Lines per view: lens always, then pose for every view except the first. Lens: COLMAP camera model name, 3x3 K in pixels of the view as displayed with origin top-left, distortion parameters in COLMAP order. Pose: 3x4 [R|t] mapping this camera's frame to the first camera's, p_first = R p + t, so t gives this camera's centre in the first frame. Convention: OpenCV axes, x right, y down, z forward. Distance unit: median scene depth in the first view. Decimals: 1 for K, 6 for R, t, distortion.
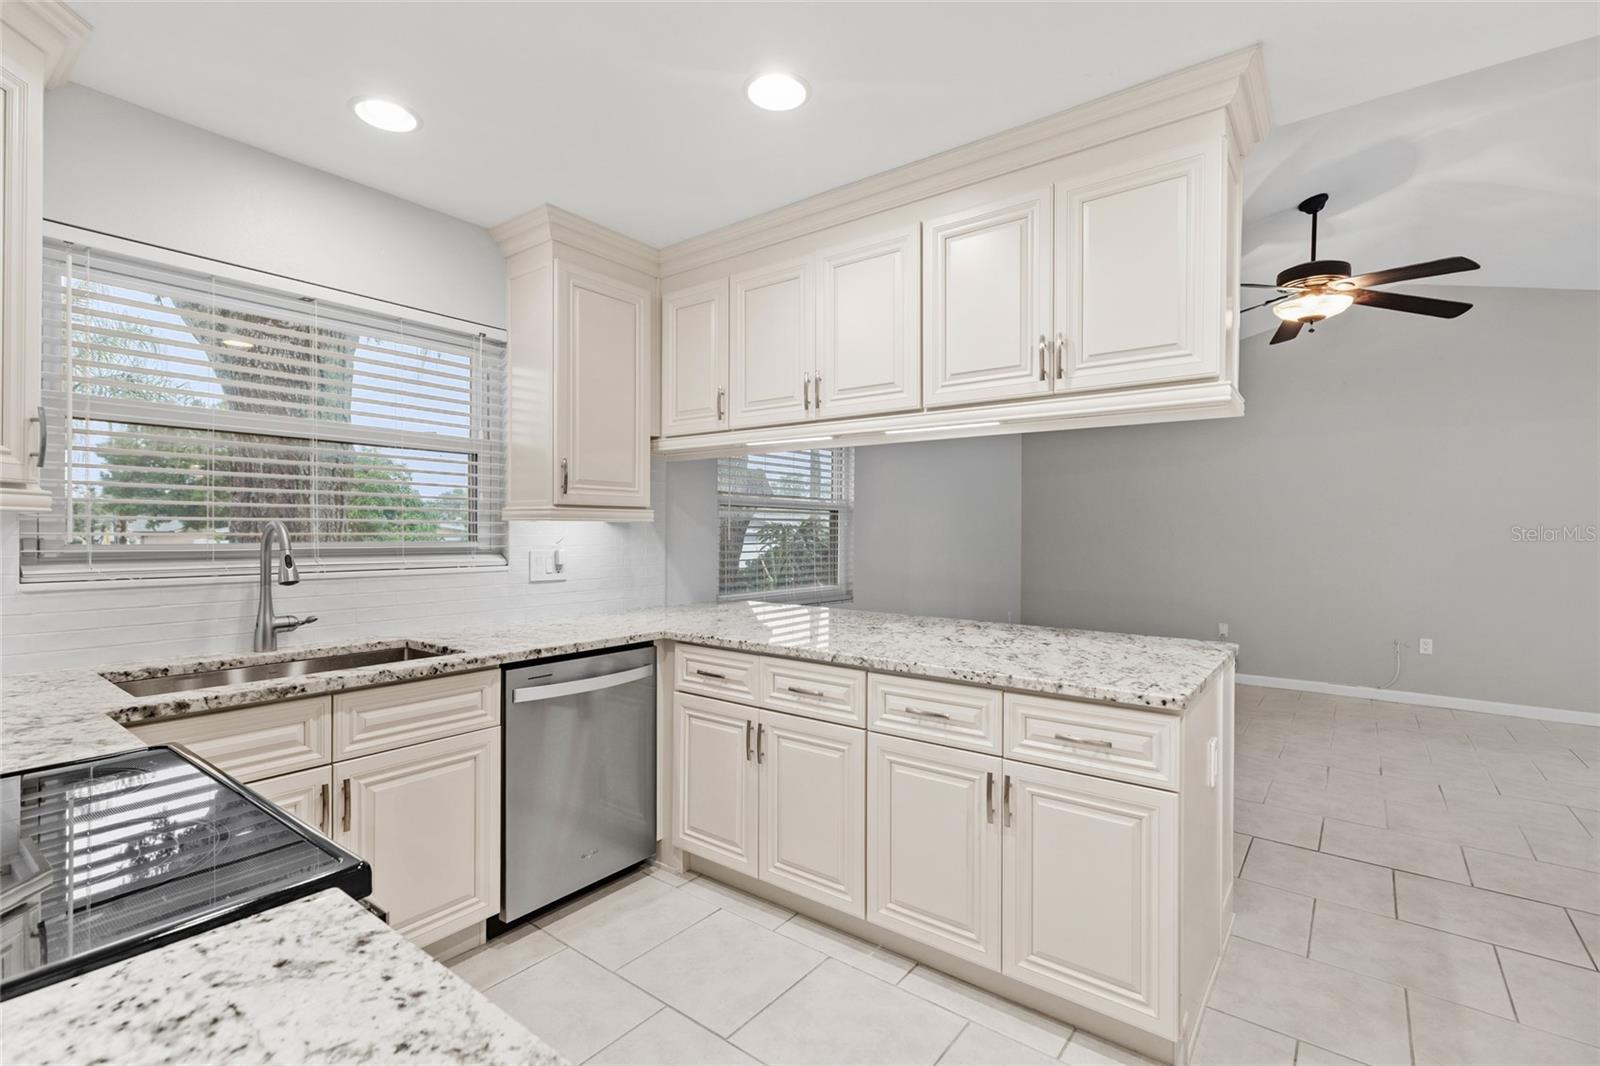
lens RADIAL K [[718.6, 0, 803.7], [0, 718.6, 525.0], [0, 0, 1]] dist [0.004160, 0.000171]
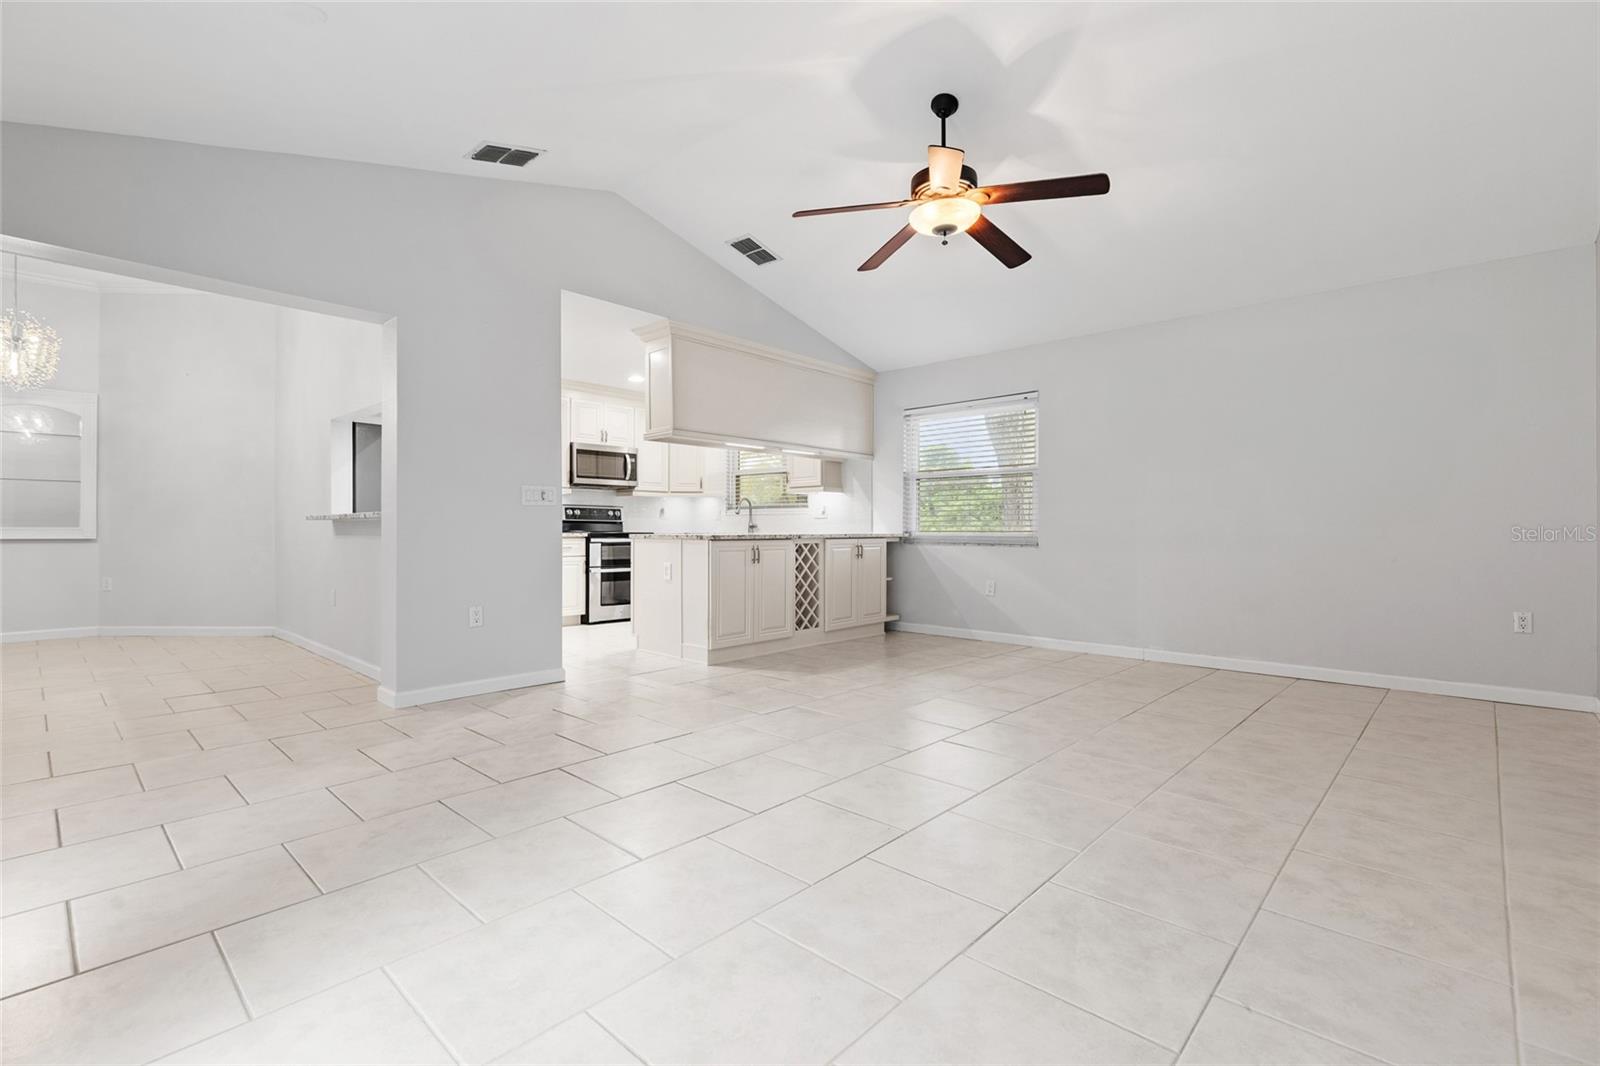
lens RADIAL K [[718.6, 0, 803.7], [0, 718.6, 525.0], [0, 0, 1]] dist [0.004160, 0.000171]
pose [[-0.089944, -0.009226, -0.995904, 2.922368], [0.006943, 0.999927, -0.009890, 0.173569], [0.995923, -0.007804, -0.089873, 1.606765]]
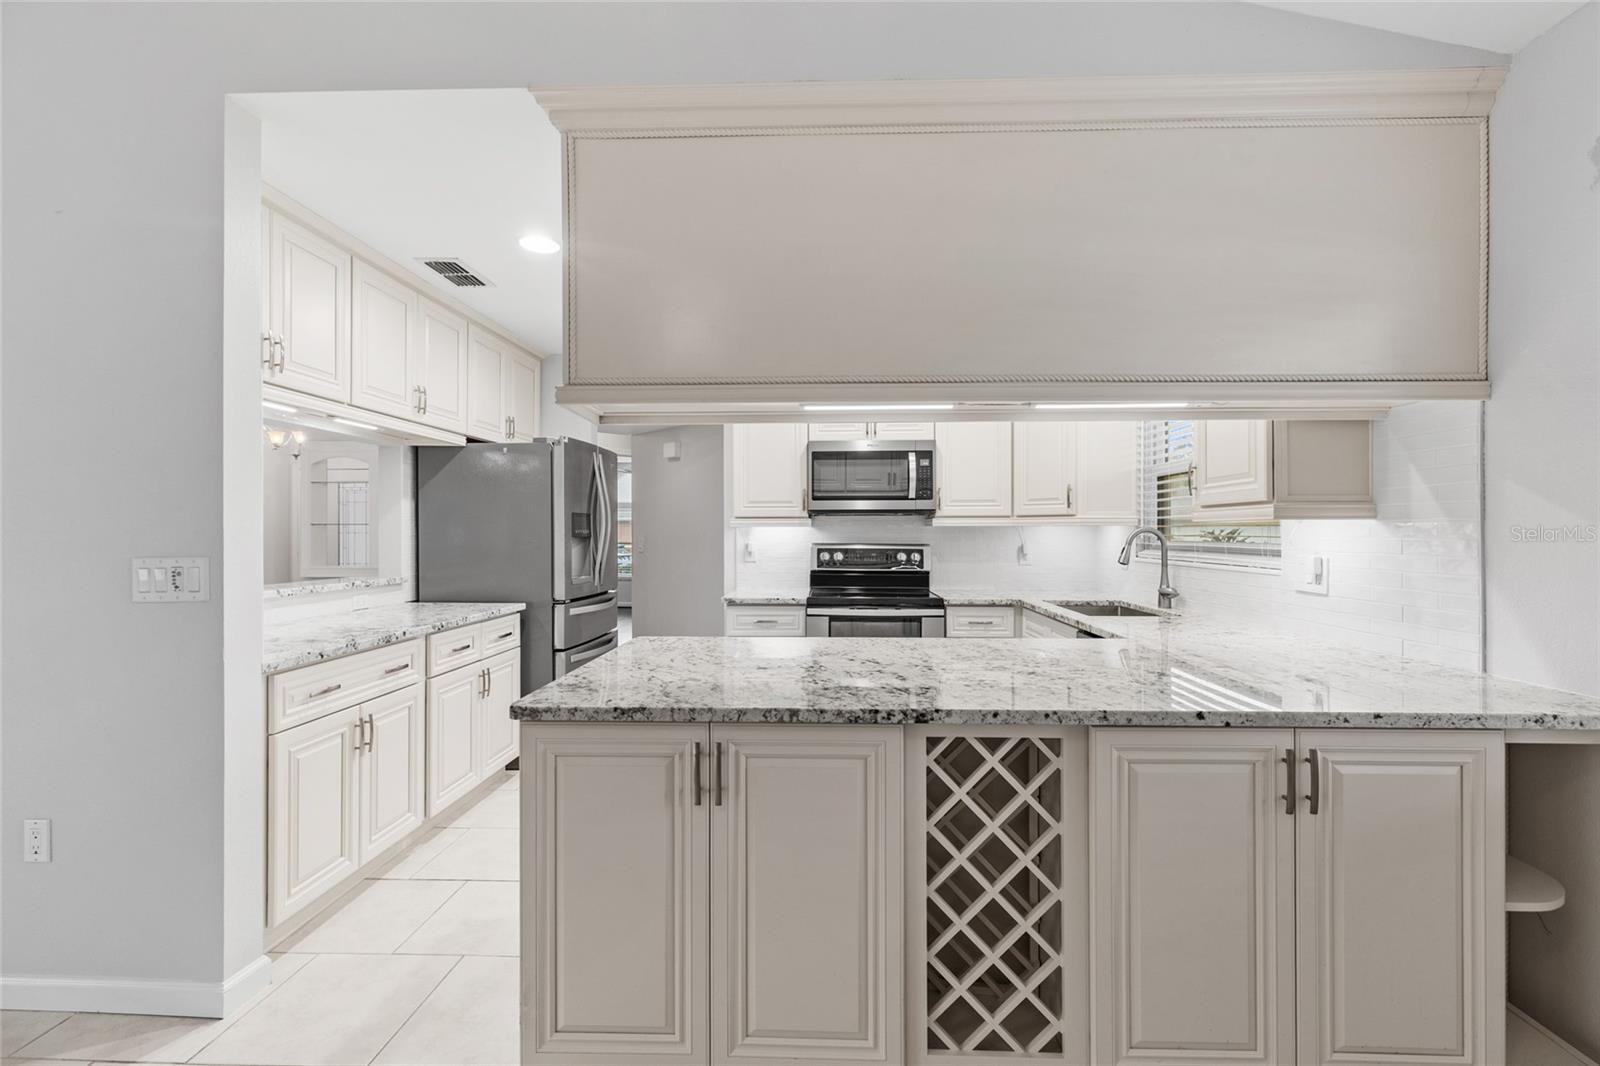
lens RADIAL K [[720.6, 0, 804.7], [0, 720.6, 531.7], [0, 0, 1]] dist [0.000698, 0.000584]
pose [[-0.815823, -0.002911, -0.578295, 0.853866], [0.003004, 0.999953, -0.009270, 0.017522], [0.578294, -0.009300, -0.815775, 1.858675]]
